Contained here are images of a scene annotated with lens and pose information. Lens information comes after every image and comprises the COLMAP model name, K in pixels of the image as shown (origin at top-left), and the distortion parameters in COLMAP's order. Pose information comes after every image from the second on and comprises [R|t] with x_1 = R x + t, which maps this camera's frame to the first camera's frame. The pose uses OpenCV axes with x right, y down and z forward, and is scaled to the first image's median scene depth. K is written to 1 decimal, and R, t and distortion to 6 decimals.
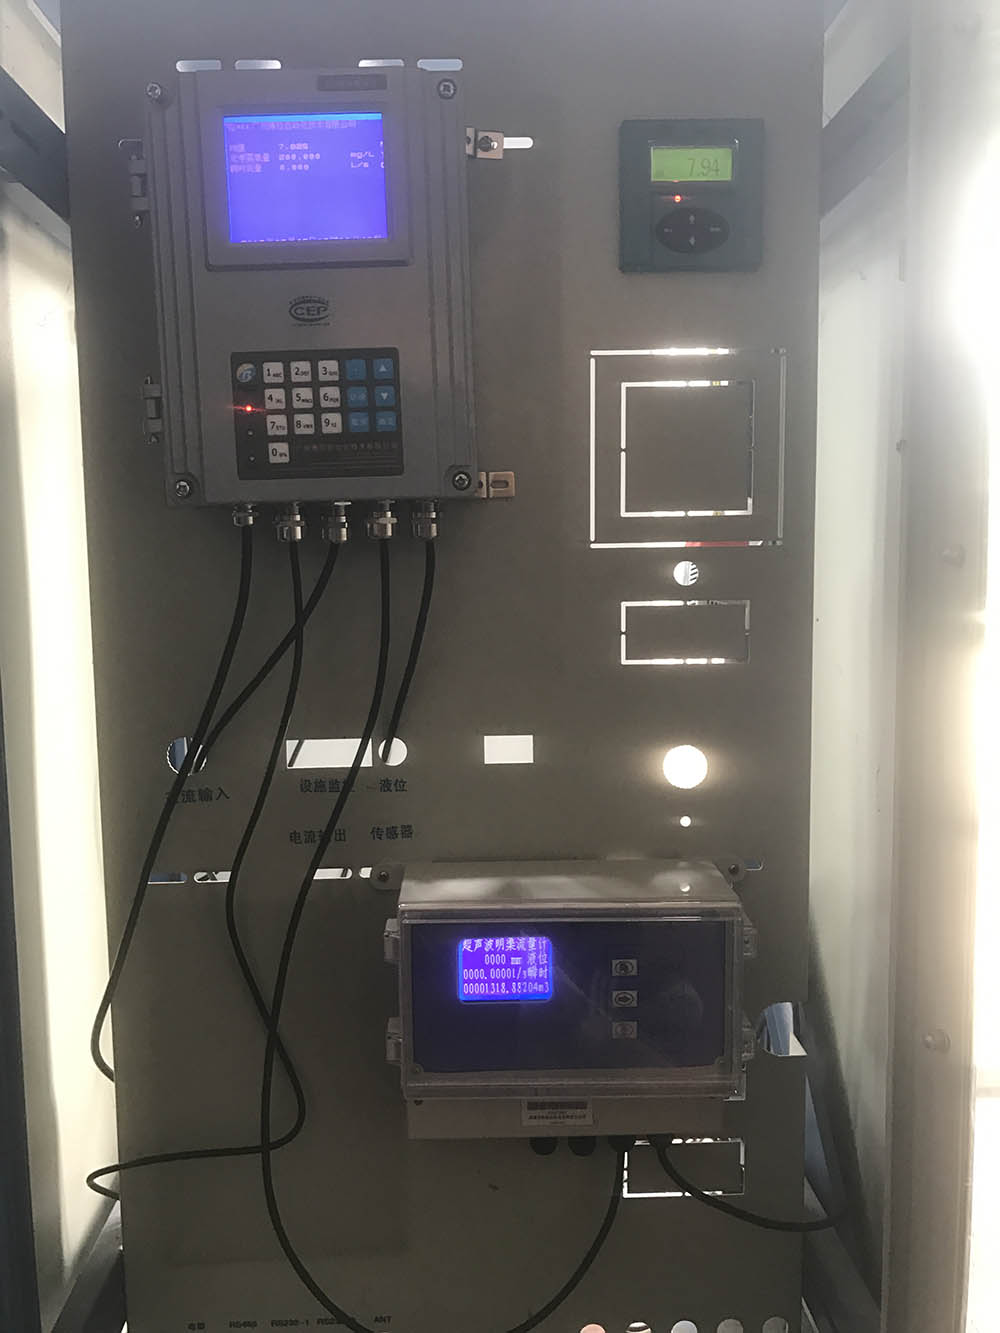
lens RADIAL K [[1086.1, 0, 501.4], [0, 1086.1, 666.5], [0, 0, 1]] dist [0.004626, -0.009505]
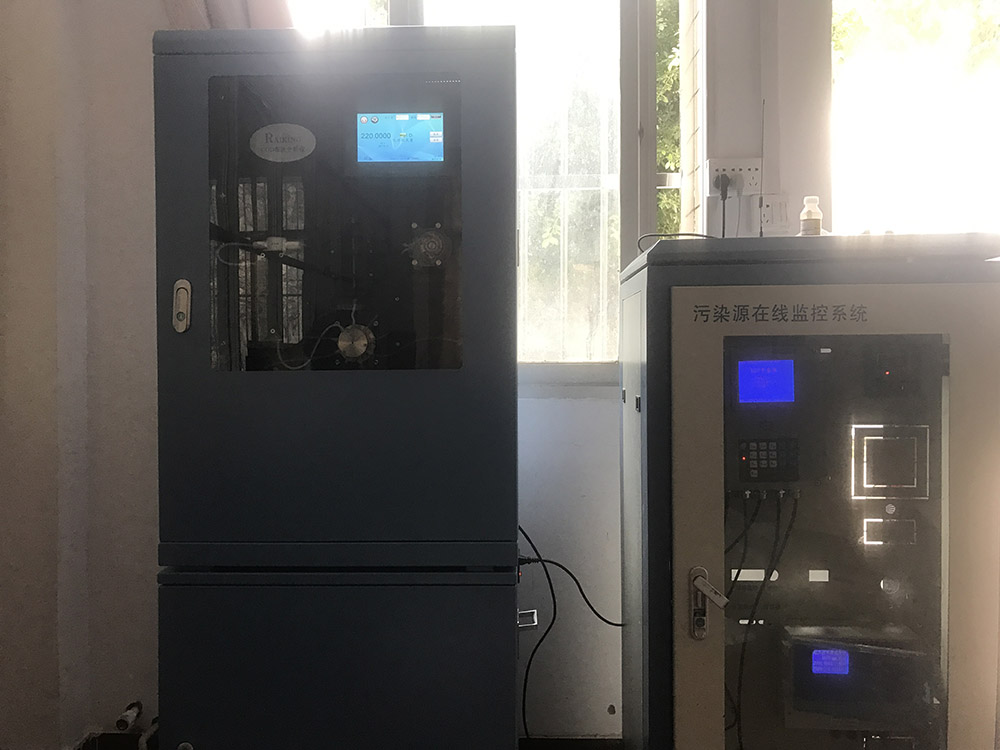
lens RADIAL K [[814.8, 0, 499.7], [0, 814.8, 375.2], [0, 0, 1]] dist [0.004626, -0.009505]
pose [[0.994599, 0.010125, -0.103300, -0.607601], [-0.018353, 0.996705, -0.079014, -0.253618], [0.102159, 0.080483, 0.991507, -1.139262]]
